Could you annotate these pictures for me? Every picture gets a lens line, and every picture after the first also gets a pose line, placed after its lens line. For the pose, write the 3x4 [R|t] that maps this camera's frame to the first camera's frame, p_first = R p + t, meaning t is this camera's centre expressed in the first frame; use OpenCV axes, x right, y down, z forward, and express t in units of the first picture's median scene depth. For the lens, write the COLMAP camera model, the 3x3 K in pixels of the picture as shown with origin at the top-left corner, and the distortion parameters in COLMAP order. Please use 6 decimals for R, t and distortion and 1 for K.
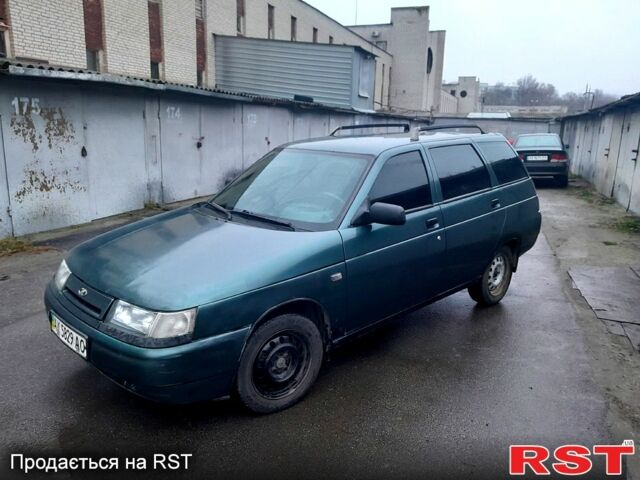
lens RADIAL K [[499.8, 0, 326.0], [0, 499.8, 239.3], [0, 0, 1]] dist [0.043338, -0.056132]
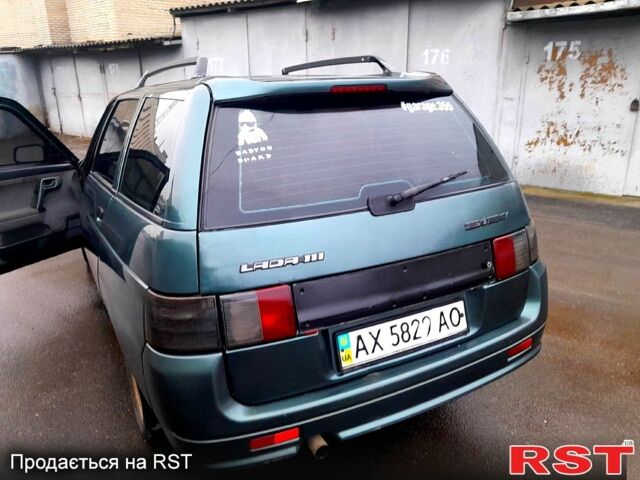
lens RADIAL K [[499.8, 0, 317.6], [0, 499.8, 239.6], [0, 0, 1]] dist [0.043338, -0.056132]
pose [[-0.284738, 0.290379, -0.913567, 0.443432], [-0.193969, 0.915850, 0.351560, -0.170739], [0.938776, 0.277306, -0.204452, 0.798248]]
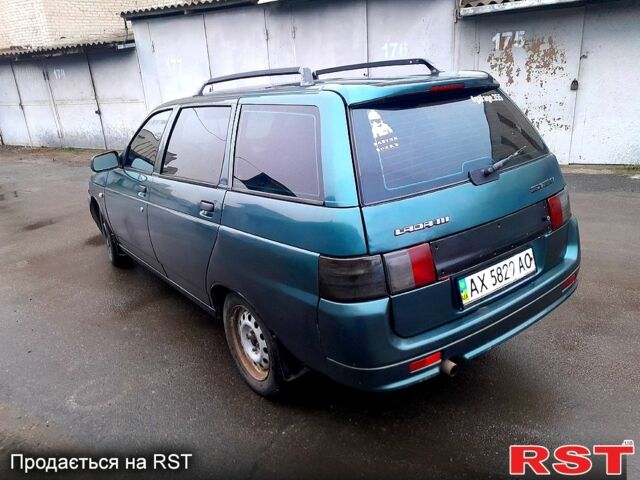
lens RADIAL K [[499.8, 0, 308.3], [0, 499.8, 235.0], [0, 0, 1]] dist [0.043338, -0.056132]
pose [[-0.142936, 0.314802, -0.938333, 0.529836], [-0.154285, 0.929391, 0.335304, -0.161944], [0.977633, 0.192698, -0.084275, 0.702130]]
